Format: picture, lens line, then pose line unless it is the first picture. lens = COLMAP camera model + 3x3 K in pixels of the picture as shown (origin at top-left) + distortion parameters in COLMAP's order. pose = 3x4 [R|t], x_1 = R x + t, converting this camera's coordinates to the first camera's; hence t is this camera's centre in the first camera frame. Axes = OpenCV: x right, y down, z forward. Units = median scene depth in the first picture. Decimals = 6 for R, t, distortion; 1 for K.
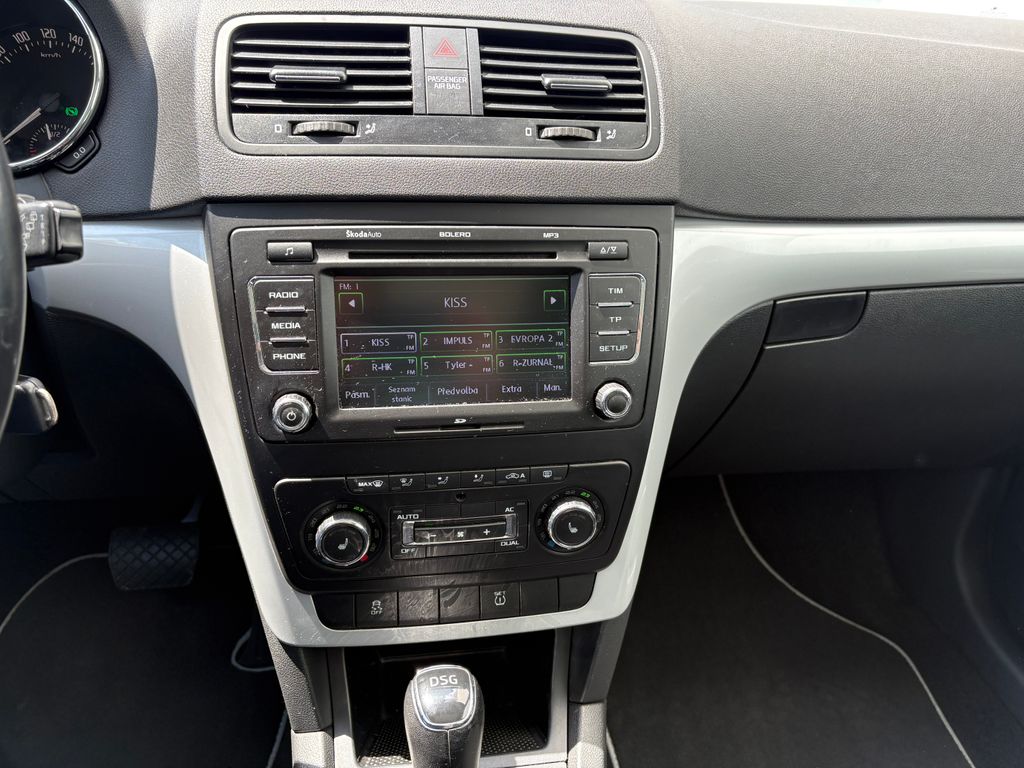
lens RADIAL K [[779.3, 0, 514.9], [0, 779.3, 402.2], [0, 0, 1]] dist [0.018203, -0.002053]
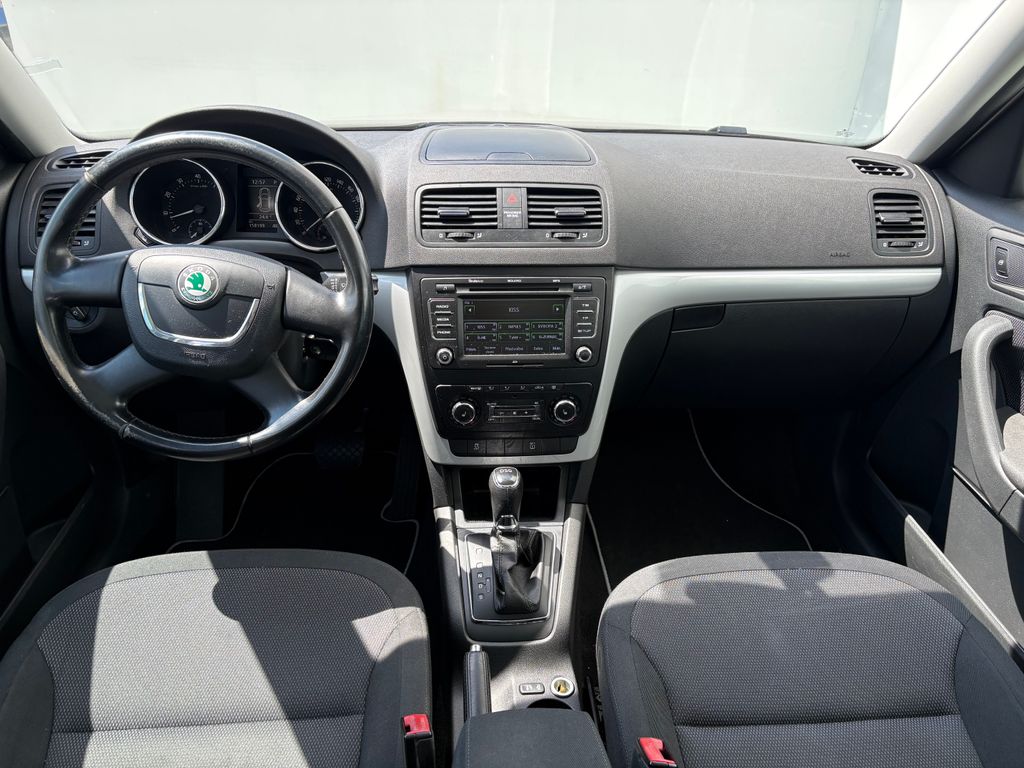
lens RADIAL K [[772.8, 0, 514.7], [0, 772.8, 400.3], [0, 0, 1]] dist [0.102661, -0.105805]
pose [[0.995862, 0.021569, -0.088276, 0.127526], [-0.020242, 0.999669, 0.015891, 0.098219], [0.088590, -0.014038, 0.995969, -1.227087]]
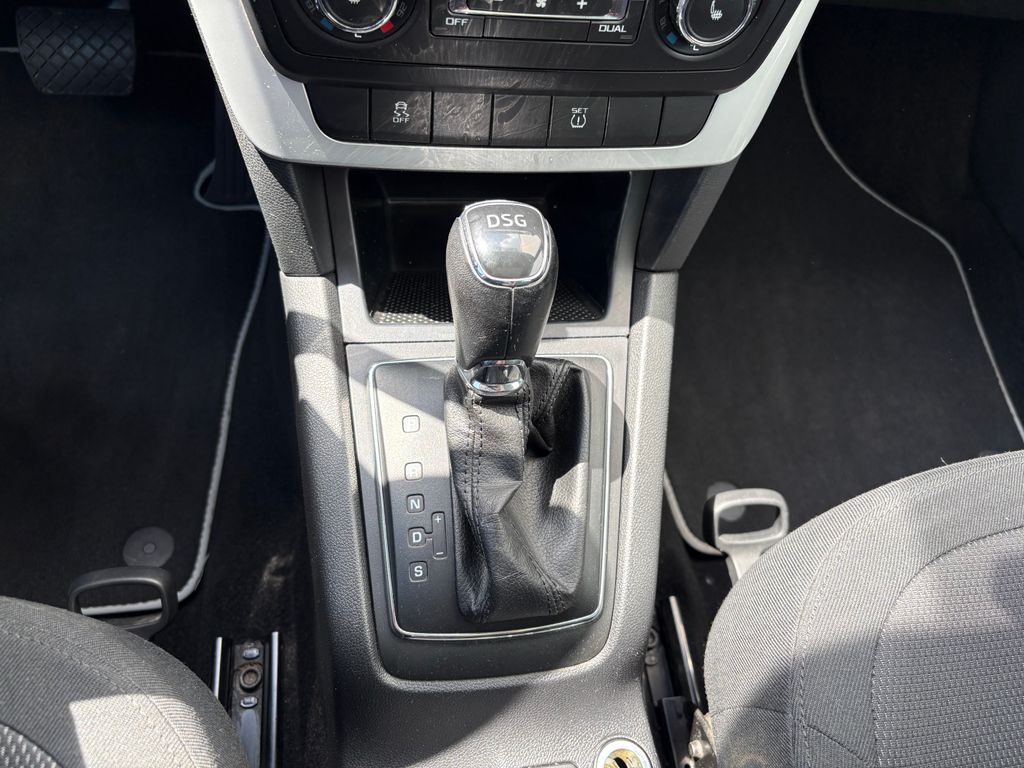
lens RADIAL K [[788.4, 0, 515.6], [0, 788.4, 396.7], [0, 0, 1]] dist [-0.032714, 0.000918]
pose [[0.995257, 0.070575, 0.066958, -0.110993], [-0.094512, 0.864568, 0.493548, 0.136294], [-0.023058, -0.497535, 0.867137, 0.296983]]
